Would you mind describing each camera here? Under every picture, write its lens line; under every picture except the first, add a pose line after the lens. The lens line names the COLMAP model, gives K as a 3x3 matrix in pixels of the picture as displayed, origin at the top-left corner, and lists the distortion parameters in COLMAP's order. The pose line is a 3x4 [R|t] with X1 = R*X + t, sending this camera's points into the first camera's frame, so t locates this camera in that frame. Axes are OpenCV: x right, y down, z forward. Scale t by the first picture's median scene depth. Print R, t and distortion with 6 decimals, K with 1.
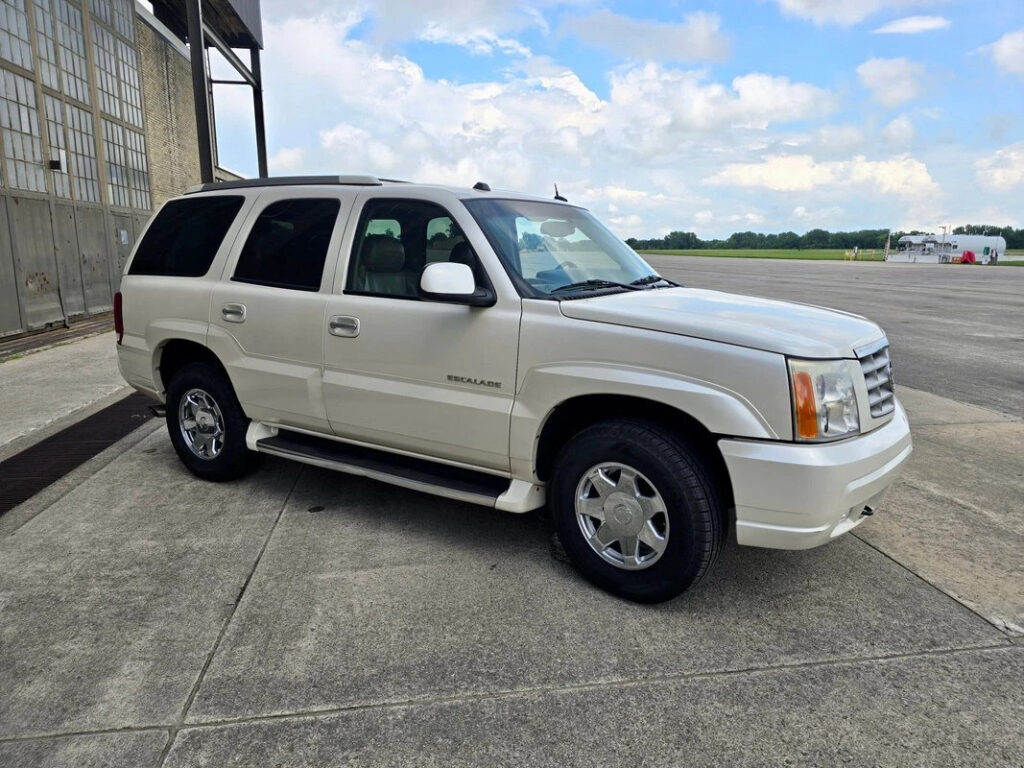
lens RADIAL K [[686.0, 0, 514.3], [0, 686.0, 373.8], [0, 0, 1]] dist [0.060962, -0.060225]
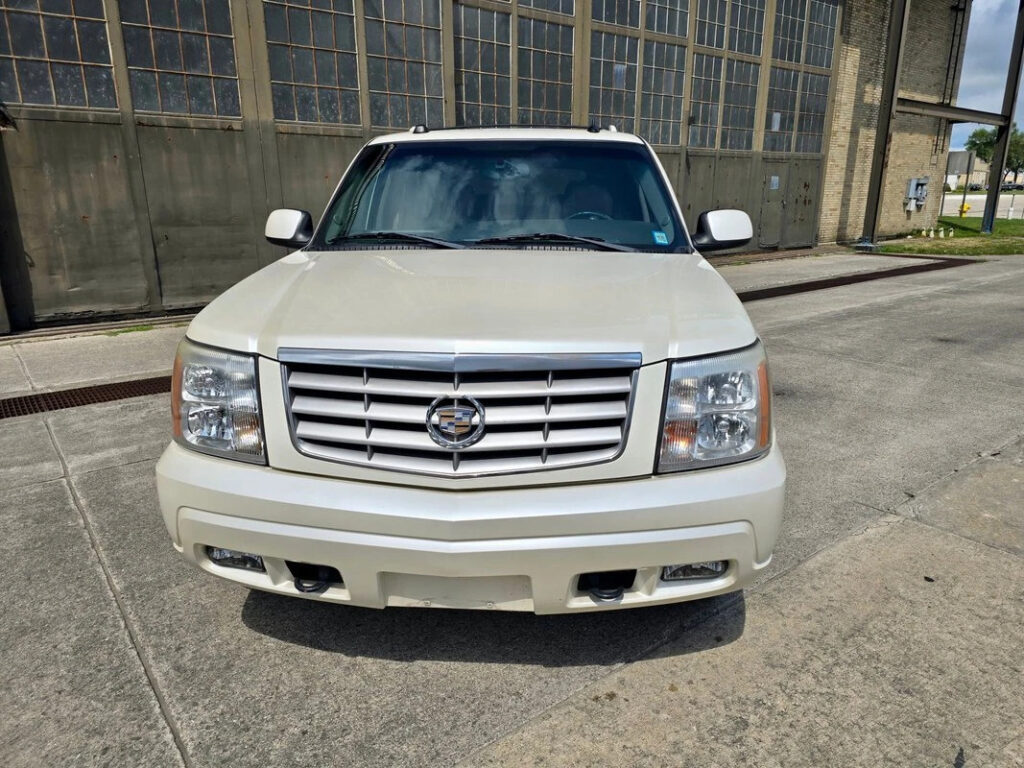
lens RADIAL K [[681.5, 0, 516.8], [0, 681.5, 393.8], [0, 0, 1]] dist [0.056988, -0.054989]
pose [[0.492036, 0.238772, -0.837191, 0.983887], [-0.148996, 0.970561, 0.189241, -0.128649], [0.857730, 0.031625, 0.513127, 0.712178]]
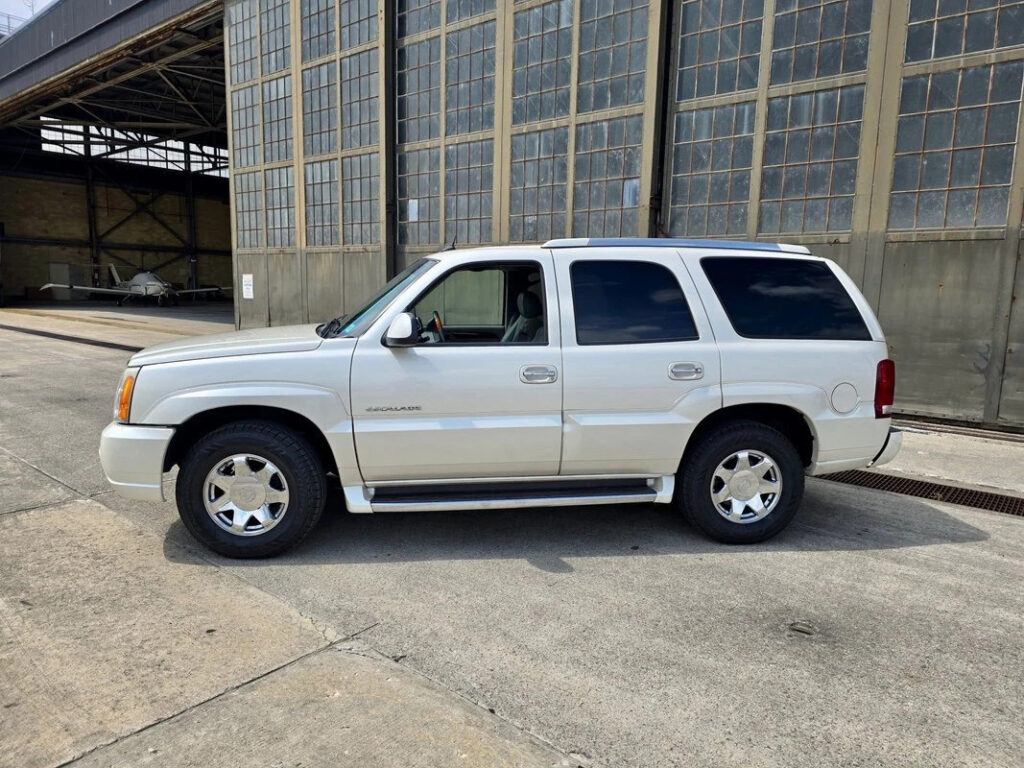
lens RADIAL K [[692.0, 0, 512.0], [0, 692.0, 384.0], [0, 0, 1]] dist [0.061757, -0.056508]
pose [[-0.747735, 0.067629, -0.660544, 0.883394], [-0.144294, 0.954476, 0.261064, -0.451727], [0.648129, 0.290520, -0.703937, 2.403025]]
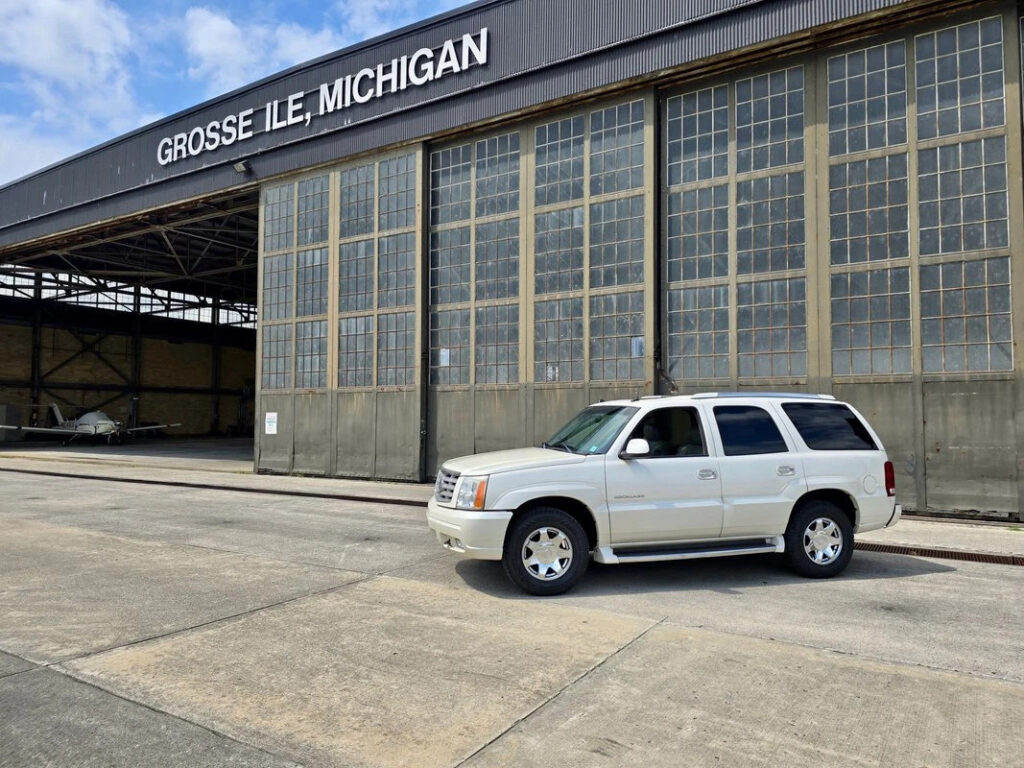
lens RADIAL K [[687.5, 0, 522.7], [0, 687.5, 380.7], [0, 0, 1]] dist [0.102519, -0.123168]
pose [[-0.641568, -0.049256, -0.765483, 1.971025], [-0.142568, 0.988205, 0.055902, -0.465858], [0.753701, 0.144998, -0.641023, 2.434082]]
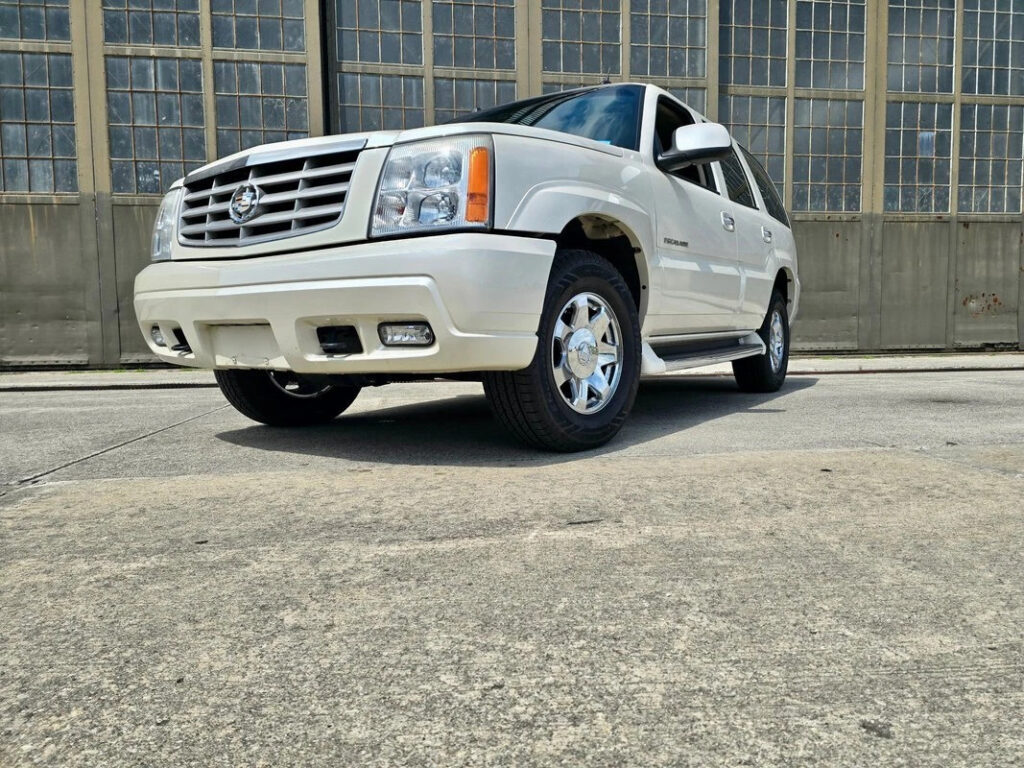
lens RADIAL K [[685.8, 0, 524.3], [0, 685.8, 378.0], [0, 0, 1]] dist [0.060384, -0.059025]
pose [[0.001726, 0.063468, -0.997982, 1.248461], [-0.163795, 0.984523, 0.062328, 0.089409], [0.986493, 0.163357, 0.012095, 1.259508]]
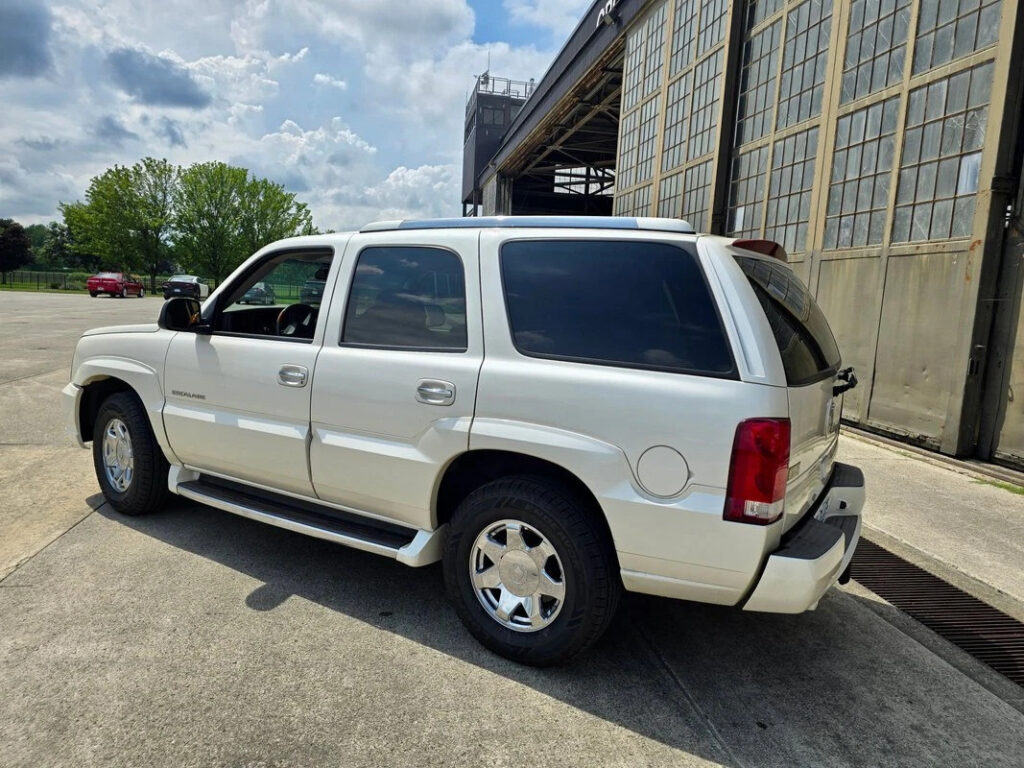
lens RADIAL K [[692.0, 0, 512.0], [0, 692.0, 384.0], [0, 0, 1]] dist [0.061757, -0.056508]
pose [[-0.998073, -0.056633, -0.025370, -0.260187], [-0.061659, 0.951217, 0.302299, -0.486397], [0.007012, 0.303281, -0.952875, 2.589548]]
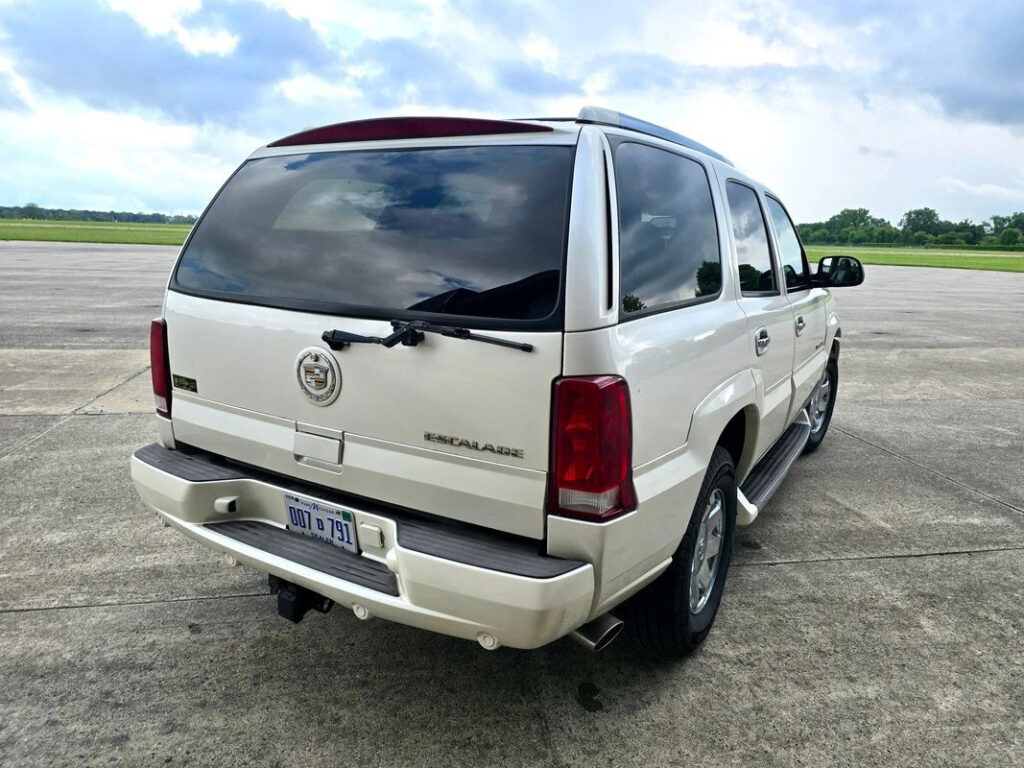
lens RADIAL K [[690.4, 0, 512.0], [0, 690.4, 384.0], [0, 0, 1]] dist [0.039017, -0.038719]
pose [[-0.021549, -0.215936, 0.976170, -1.329118], [0.149452, 0.964730, 0.216705, -0.287364], [-0.988534, 0.150560, 0.011483, 1.528623]]
